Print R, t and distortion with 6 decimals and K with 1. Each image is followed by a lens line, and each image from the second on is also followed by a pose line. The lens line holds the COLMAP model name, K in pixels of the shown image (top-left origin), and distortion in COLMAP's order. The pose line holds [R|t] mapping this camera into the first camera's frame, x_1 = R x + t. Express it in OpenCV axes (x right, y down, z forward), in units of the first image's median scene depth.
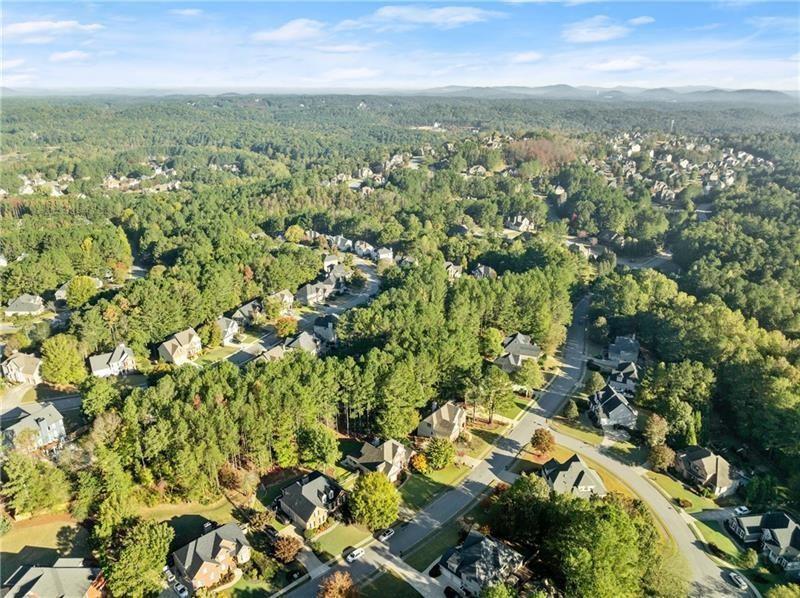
lens RADIAL K [[573.2, 0, 400.0], [0, 573.2, 299.0], [0, 0, 1]] dist [-0.039774, 0.000924]
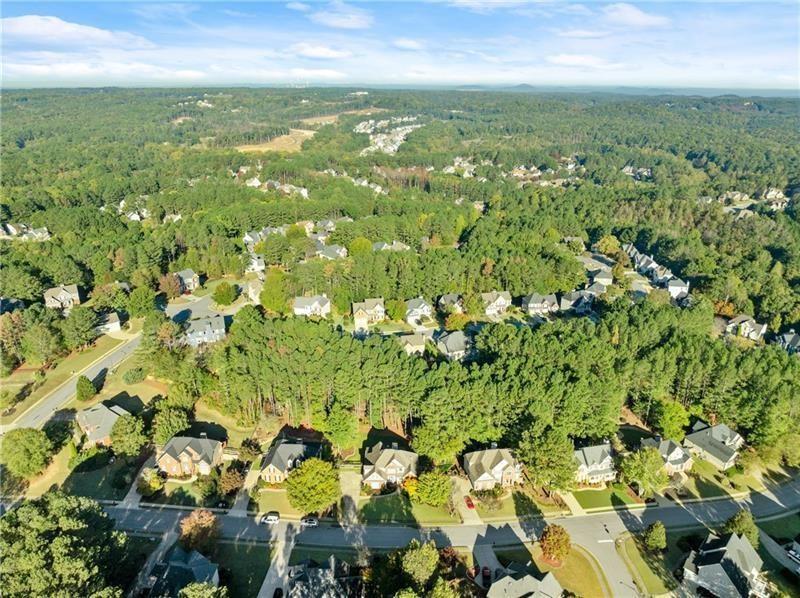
lens RADIAL K [[573.2, 0, 400.0], [0, 573.2, 299.0], [0, 0, 1]] dist [-0.039774, 0.000924]
pose [[0.689602, 0.254383, -0.678040, 0.357232], [-0.253906, 0.961772, 0.102597, -0.060623], [0.678219, 0.101407, 0.727830, 0.174679]]
